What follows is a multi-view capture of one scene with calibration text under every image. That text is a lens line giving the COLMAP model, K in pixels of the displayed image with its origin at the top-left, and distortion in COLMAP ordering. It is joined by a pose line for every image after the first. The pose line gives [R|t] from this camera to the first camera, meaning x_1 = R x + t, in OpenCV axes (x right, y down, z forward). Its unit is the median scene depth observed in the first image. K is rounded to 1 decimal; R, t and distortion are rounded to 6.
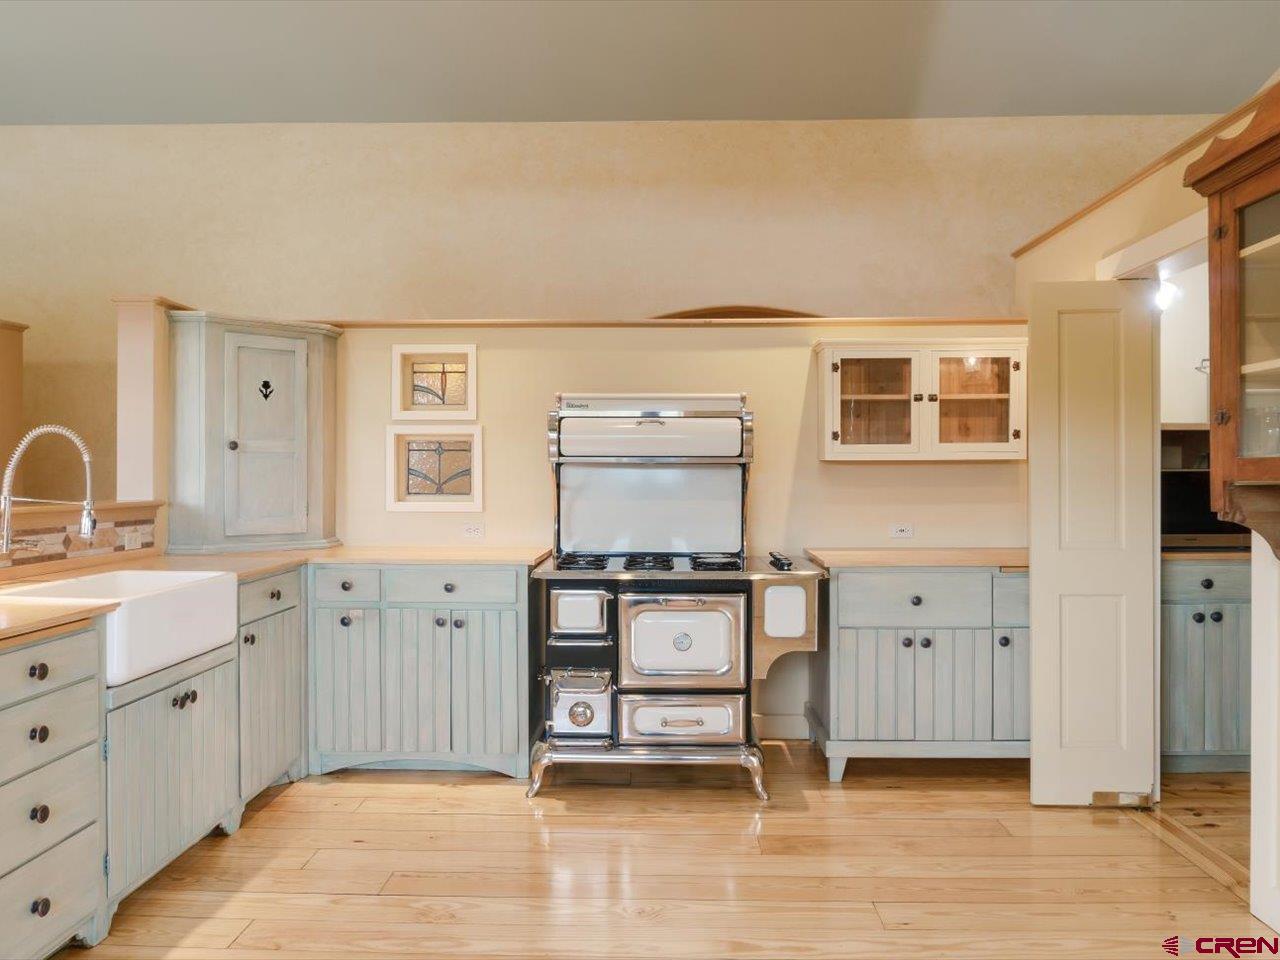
lens RADIAL K [[955.2, 0, 645.7], [0, 955.2, 453.8], [0, 0, 1]] dist [-0.035758, 0.003691]
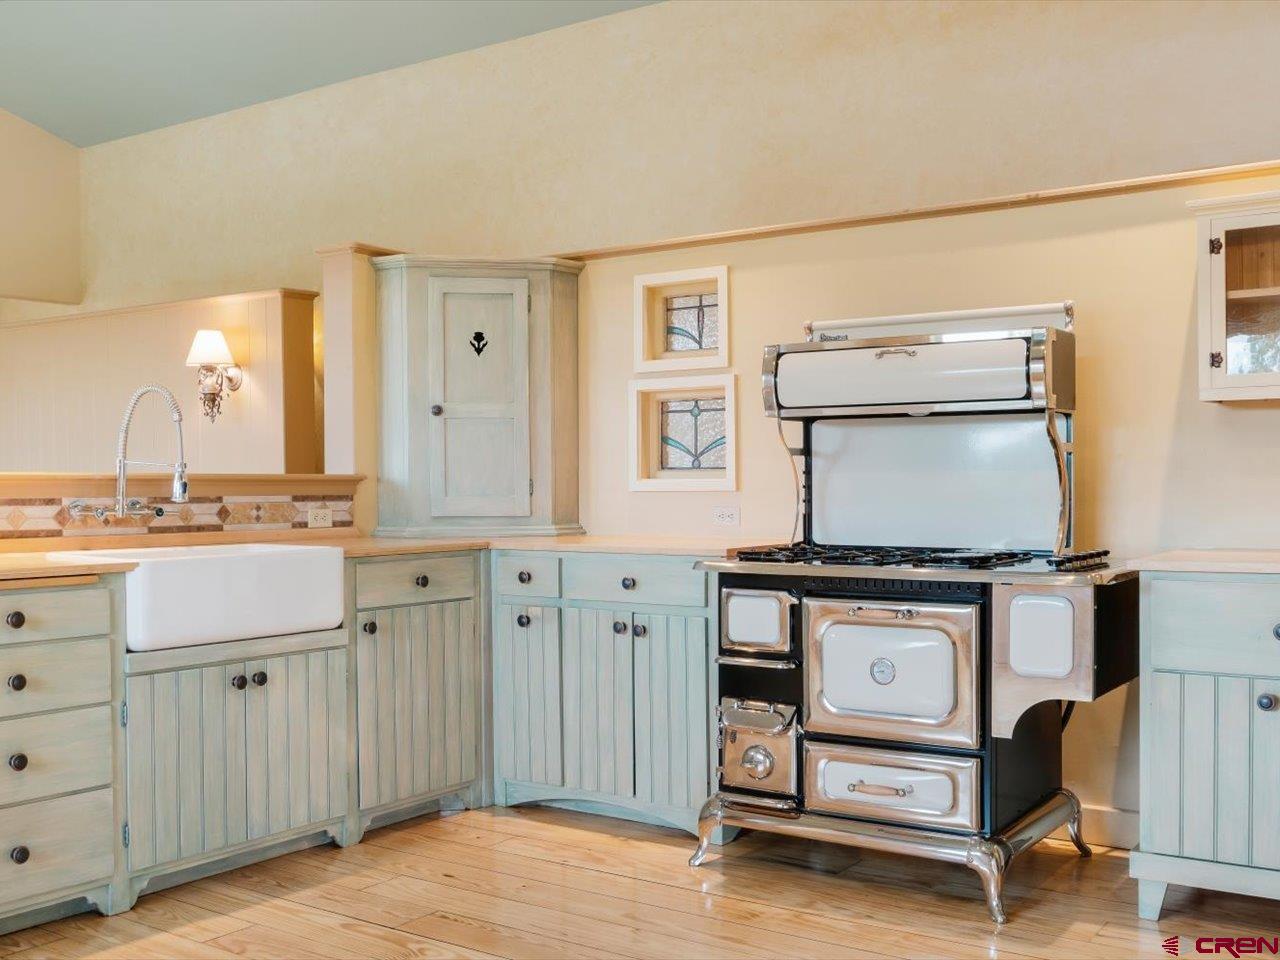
lens RADIAL K [[1331.8, 0, 639.9], [0, 1331.8, 485.1], [0, 0, 1]] dist [-0.044423, 0.000000]
pose [[0.833526, -0.005480, -0.552453, 0.395505], [0.017813, 0.999697, 0.016961, 0.043846], [0.552193, -0.023978, 0.833372, 0.115291]]
